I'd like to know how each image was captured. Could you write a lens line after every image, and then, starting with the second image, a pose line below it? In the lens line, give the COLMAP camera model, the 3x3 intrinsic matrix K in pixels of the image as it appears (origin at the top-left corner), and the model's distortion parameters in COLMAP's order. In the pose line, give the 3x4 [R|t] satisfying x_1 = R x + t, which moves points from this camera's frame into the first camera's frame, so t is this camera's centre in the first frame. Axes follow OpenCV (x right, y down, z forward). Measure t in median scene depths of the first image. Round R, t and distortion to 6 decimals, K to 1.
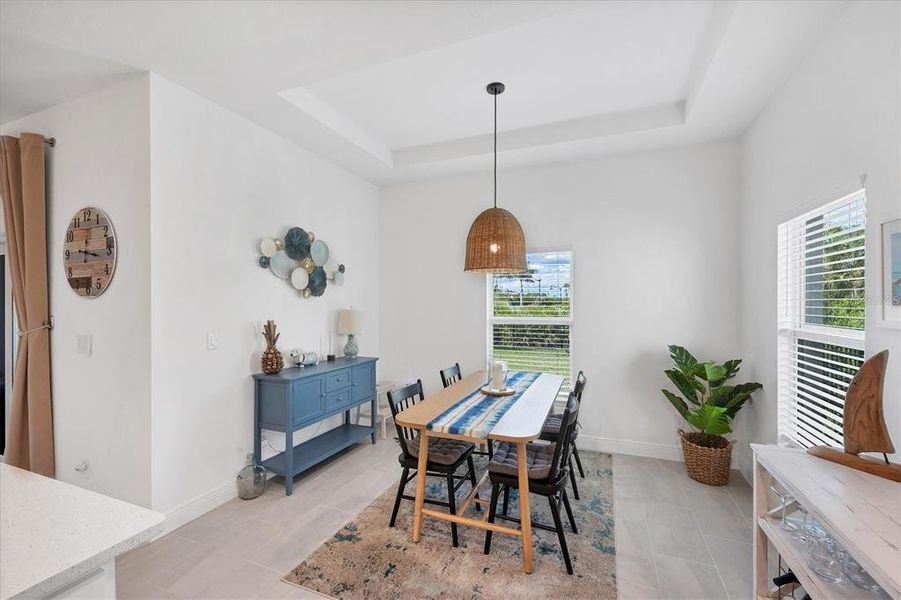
lens RADIAL K [[386.2, 0, 451.7], [0, 386.2, 298.8], [0, 0, 1]] dist [0.012940, -0.002957]
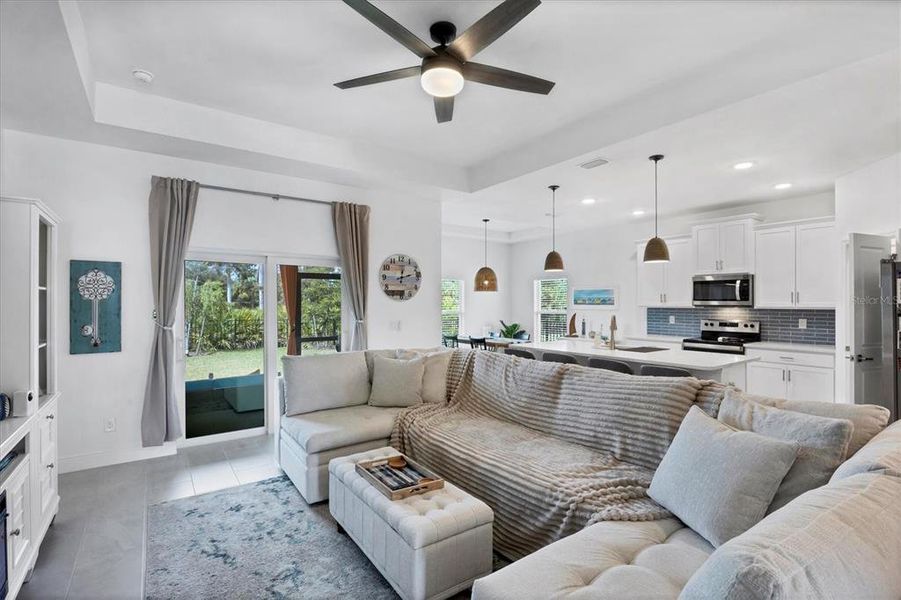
lens RADIAL K [[417.7, 0, 448.0], [0, 417.7, 302.2], [0, 0, 1]] dist [-0.014546, 0.002992]
pose [[0.539391, 0.005176, 0.842039, -2.459630], [-0.004380, 0.999985, -0.003342, 0.009080], [-0.842044, -0.001886, 0.539406, -0.302145]]
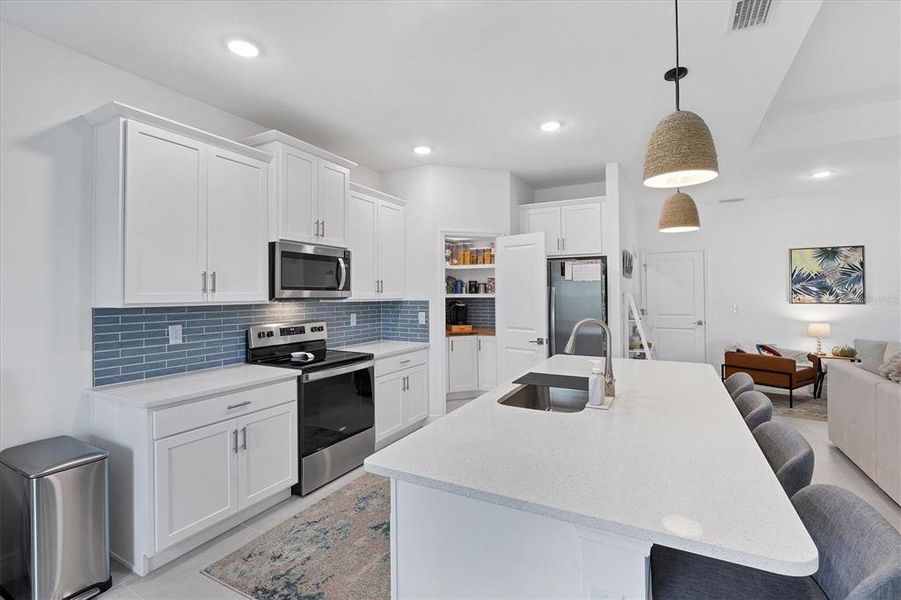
lens RADIAL K [[401.1, 0, 465.7], [0, 401.1, 288.3], [0, 0, 1]] dist [-0.008033, 0.001164]
pose [[-0.995705, 0.007641, 0.092262, -0.417897], [0.006163, 0.999848, -0.016299, 0.005471], [-0.092372, -0.015661, -0.995601, 0.841200]]
